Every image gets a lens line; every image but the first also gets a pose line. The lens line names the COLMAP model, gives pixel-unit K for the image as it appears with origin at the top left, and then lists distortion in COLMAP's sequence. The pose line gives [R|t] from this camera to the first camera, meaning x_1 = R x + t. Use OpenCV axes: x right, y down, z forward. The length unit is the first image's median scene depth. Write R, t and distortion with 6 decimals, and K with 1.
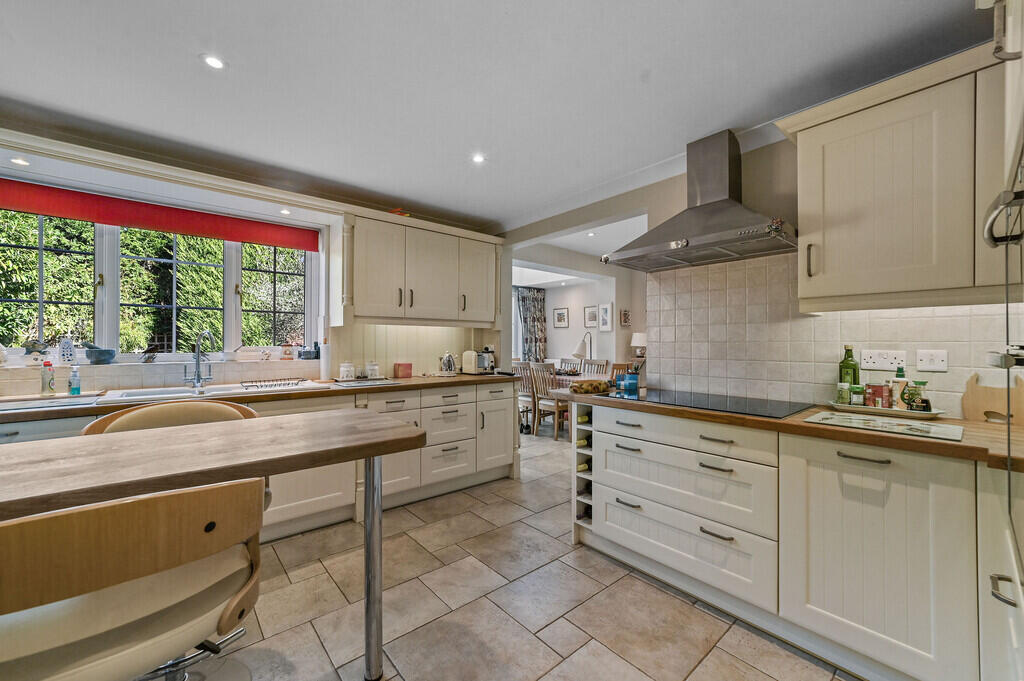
lens RADIAL K [[400.7, 0, 513.2], [0, 400.7, 340.9], [0, 0, 1]] dist [-0.014648, -0.000069]
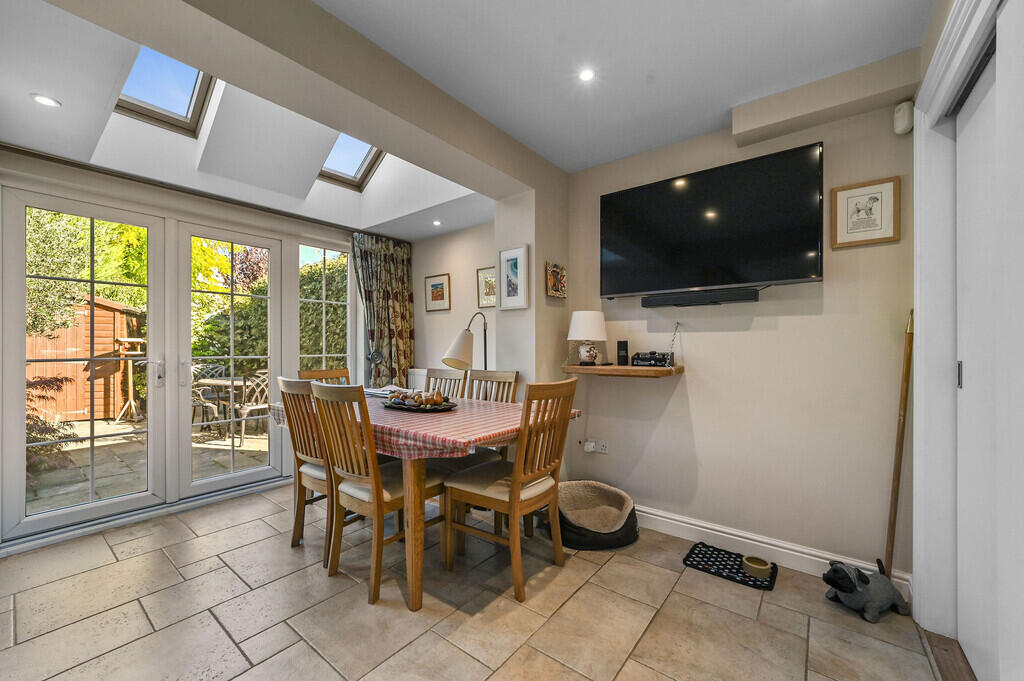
lens RADIAL K [[400.7, 0, 512.2], [0, 400.7, 347.3], [0, 0, 1]] dist [-0.014648, -0.000069]
pose [[0.981491, -0.002370, 0.191494, 0.115239], [0.002275, 0.999997, 0.000716, 0.016054], [-0.191495, -0.000267, 0.981494, 0.451569]]
